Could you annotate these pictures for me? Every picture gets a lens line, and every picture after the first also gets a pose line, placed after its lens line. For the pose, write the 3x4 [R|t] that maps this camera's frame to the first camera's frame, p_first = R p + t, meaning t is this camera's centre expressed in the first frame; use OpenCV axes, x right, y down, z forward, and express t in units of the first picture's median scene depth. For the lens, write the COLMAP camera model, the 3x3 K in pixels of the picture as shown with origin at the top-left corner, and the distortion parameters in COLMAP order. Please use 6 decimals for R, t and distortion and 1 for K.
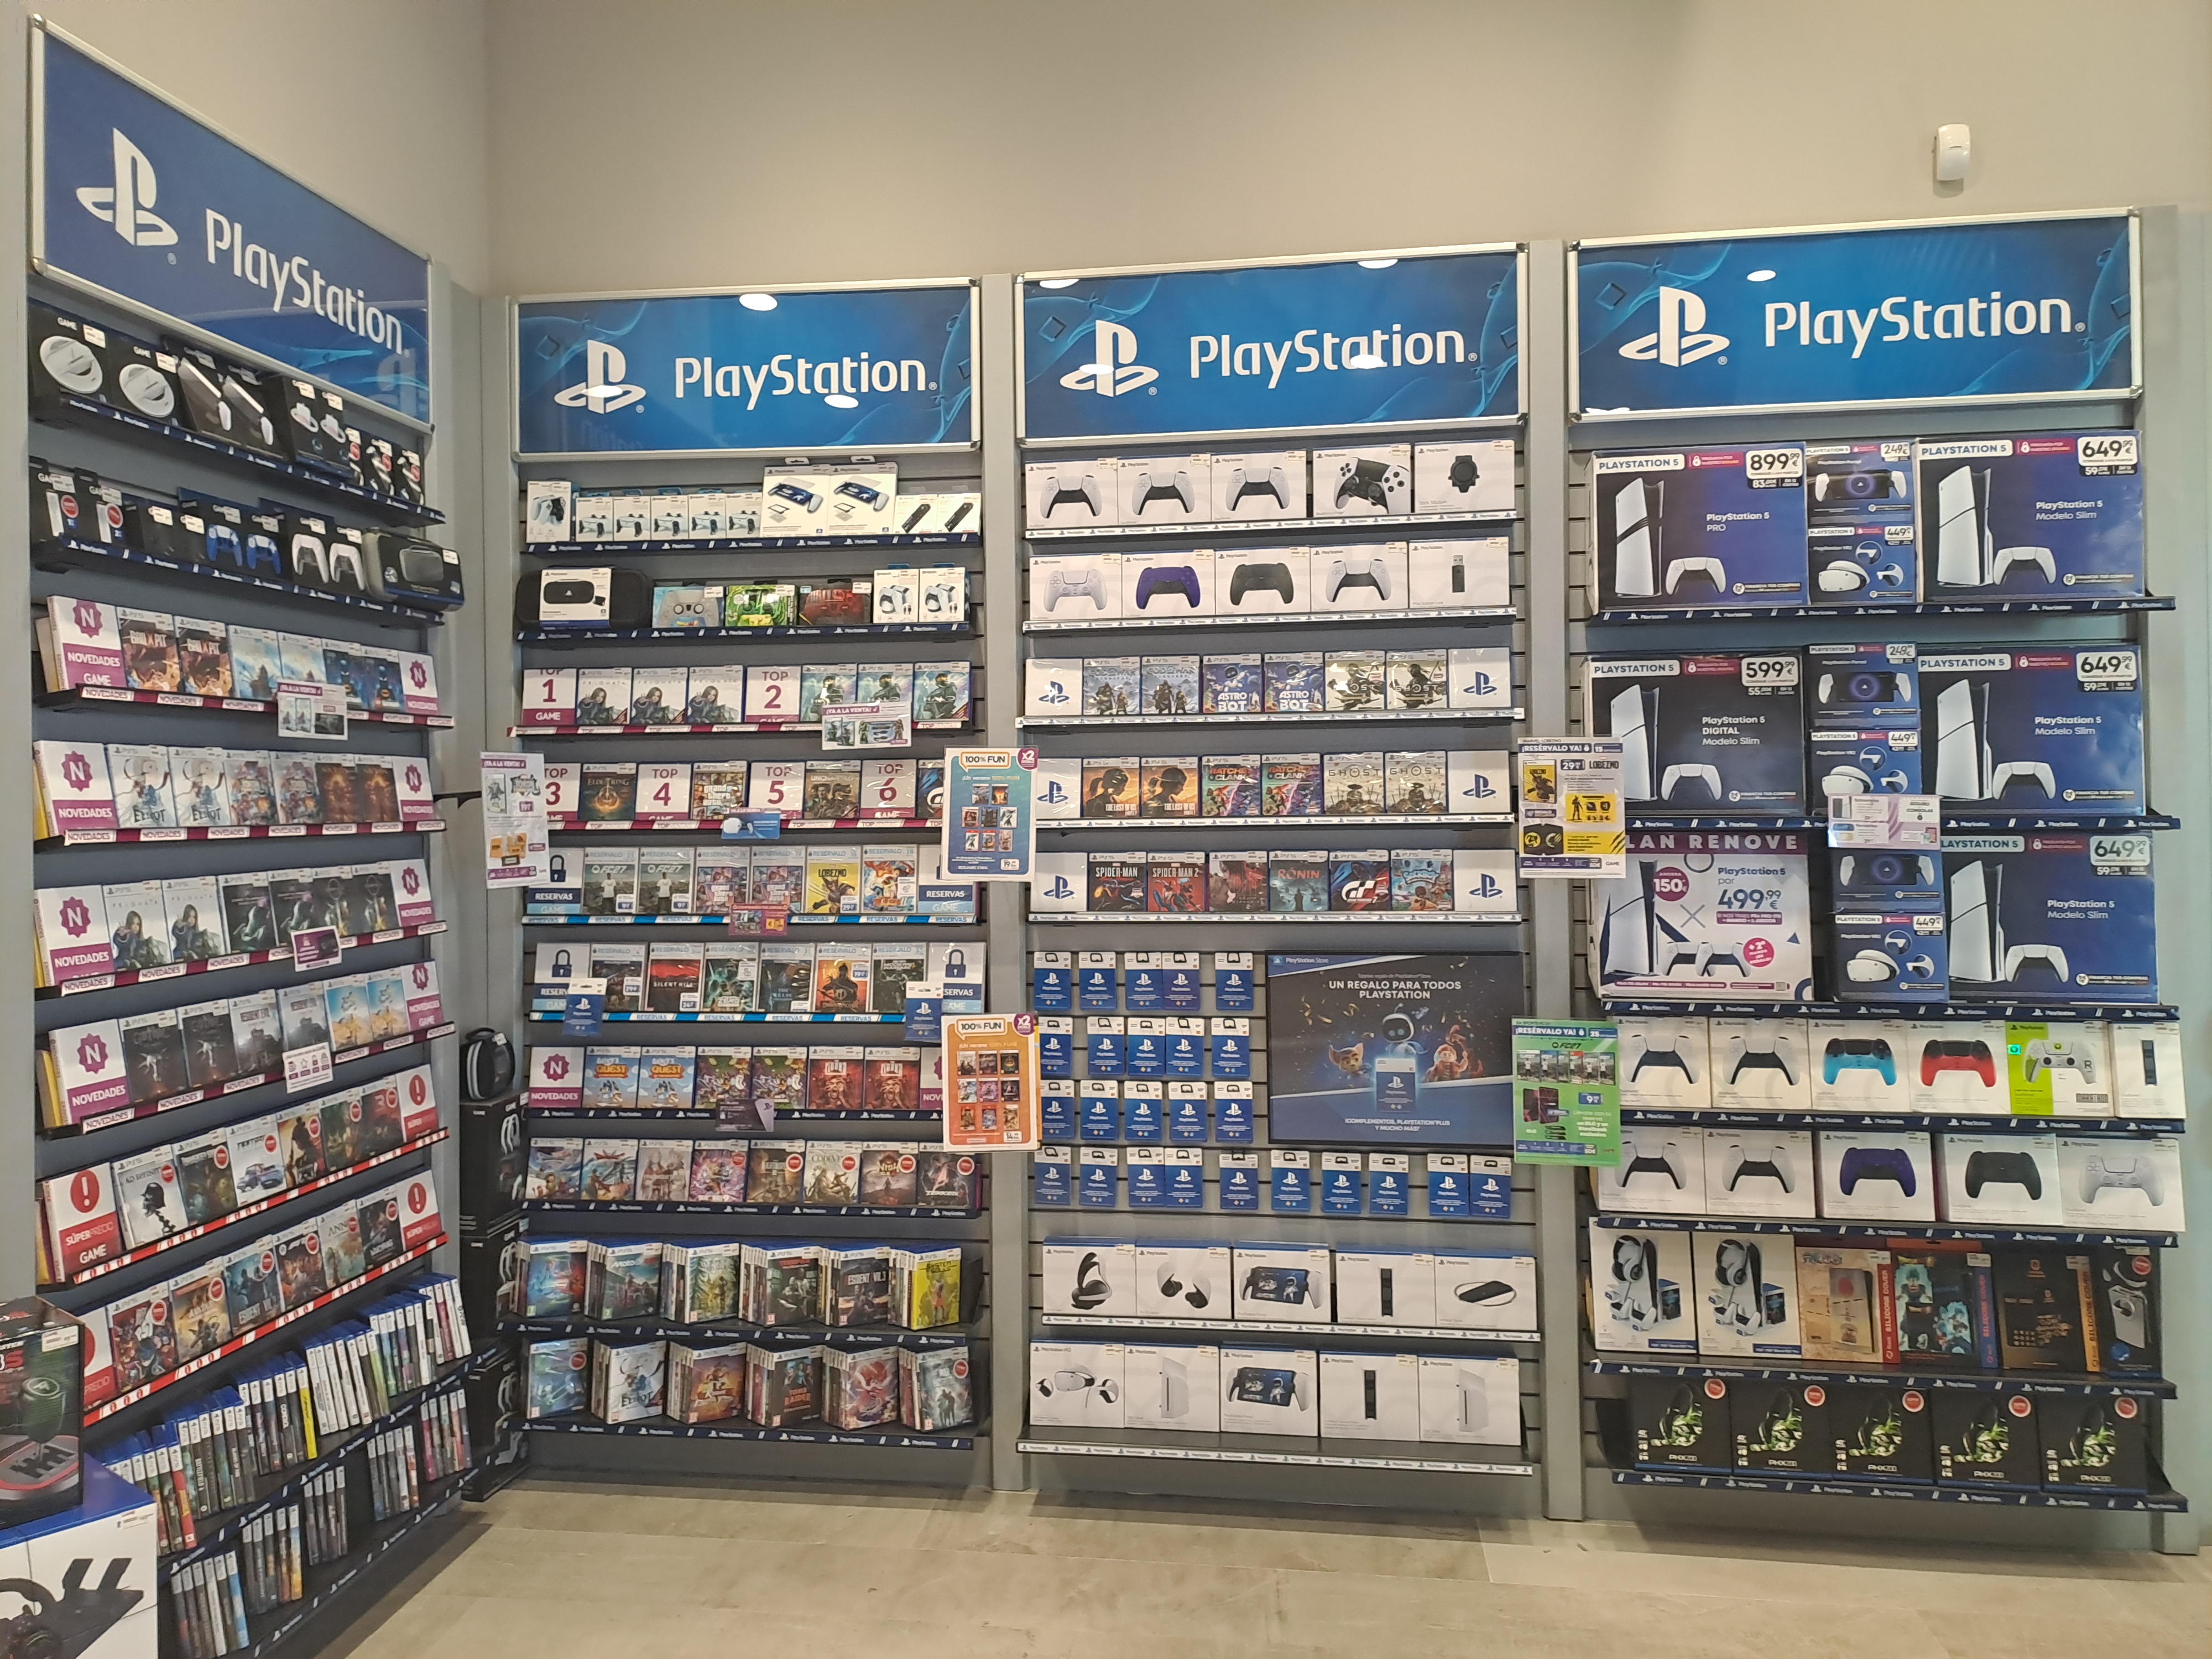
lens RADIAL K [[1639.1, 0, 1087.1], [0, 1639.1, 795.2], [0, 0, 1]] dist [0.116367, -0.108886]
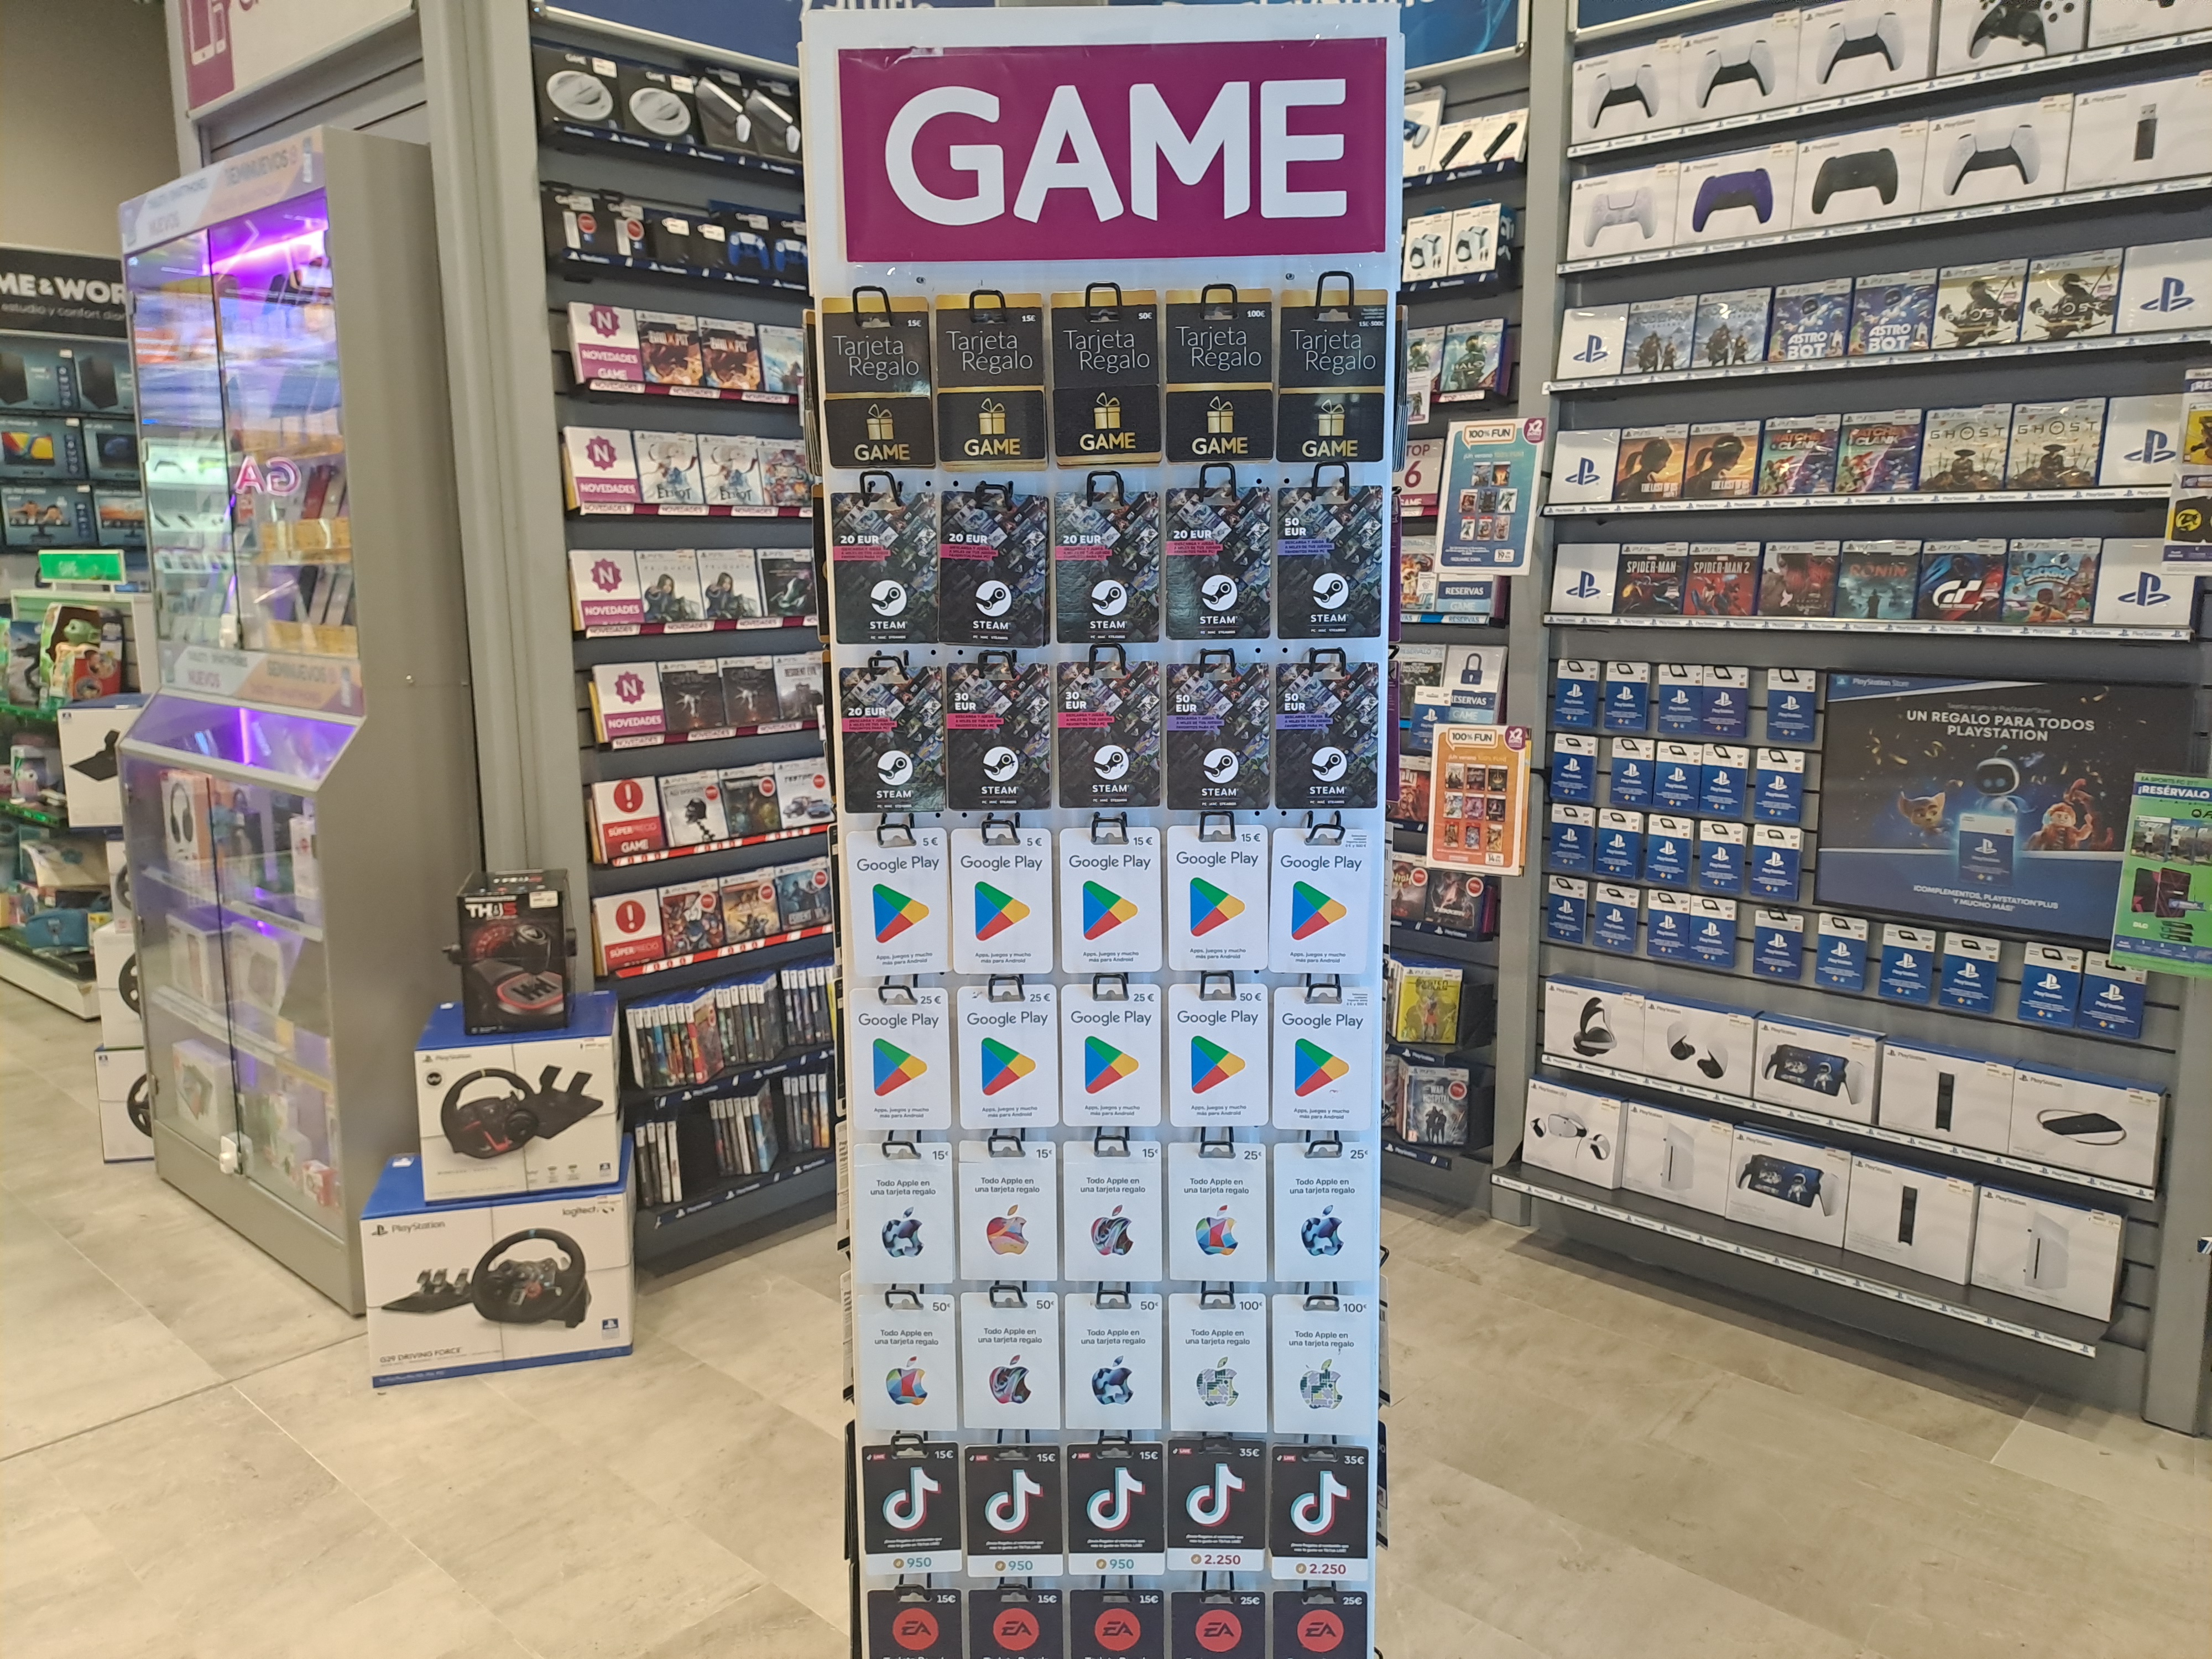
lens RADIAL K [[1648.5, 0, 1136.3], [0, 1648.5, 810.6], [0, 0, 1]] dist [0.091422, -0.098896]
pose [[0.825751, 0.095755, -0.555847, 0.288316], [0.000940, 0.985249, 0.171124, 0.023932], [0.564034, -0.141828, 0.813481, 0.145951]]
